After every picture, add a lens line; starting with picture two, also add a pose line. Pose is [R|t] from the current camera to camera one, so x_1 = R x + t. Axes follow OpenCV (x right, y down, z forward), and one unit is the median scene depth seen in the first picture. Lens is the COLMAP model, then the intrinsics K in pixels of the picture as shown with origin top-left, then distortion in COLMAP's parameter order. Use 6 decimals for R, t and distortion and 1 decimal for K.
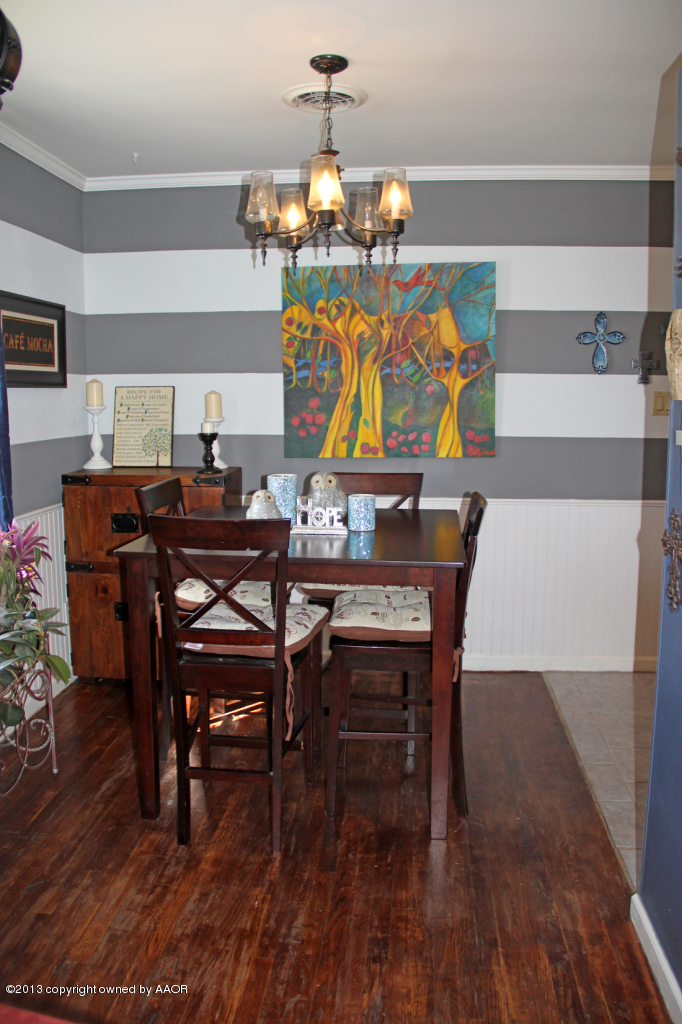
lens RADIAL K [[859.5, 0, 356.5], [0, 859.5, 513.3], [0, 0, 1]] dist [-0.171521, 0.141432]
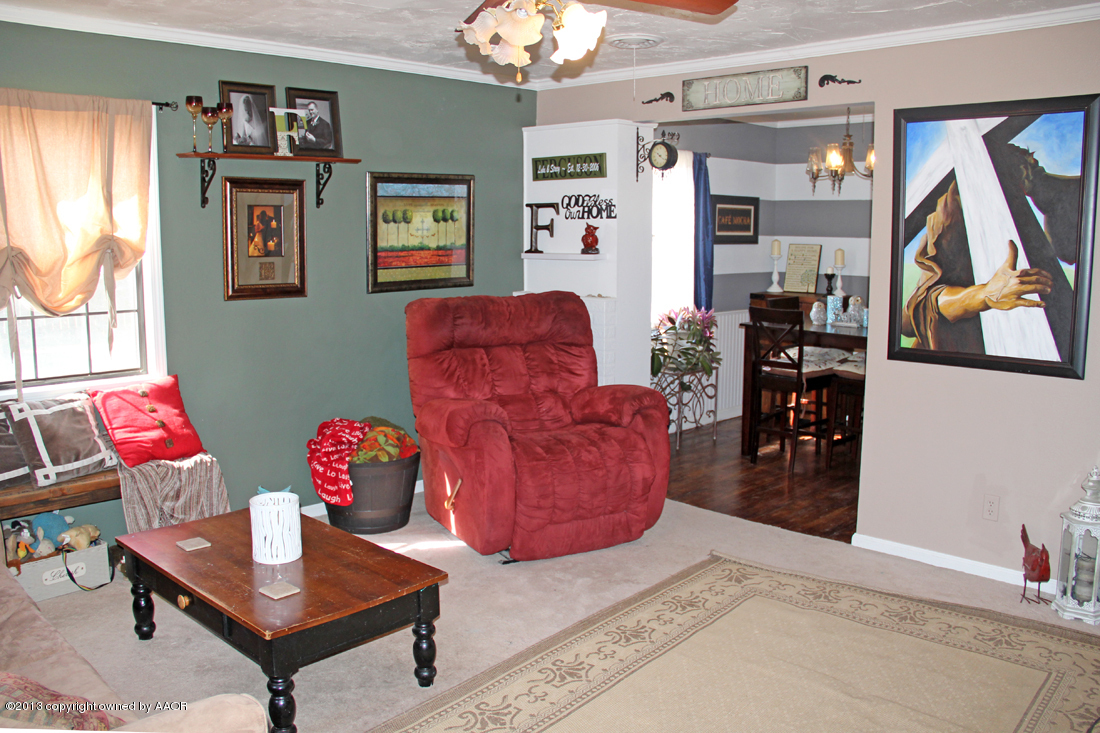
lens RADIAL K [[923.3, 0, 550.0], [0, 923.3, 366.5], [0, 0, 1]] dist [-0.171521, 0.141432]
pose [[0.768175, 0.097211, -0.632817, 0.623379], [-0.091857, 0.994914, 0.041330, 0.074435], [0.633616, 0.026380, 0.773198, -0.835345]]
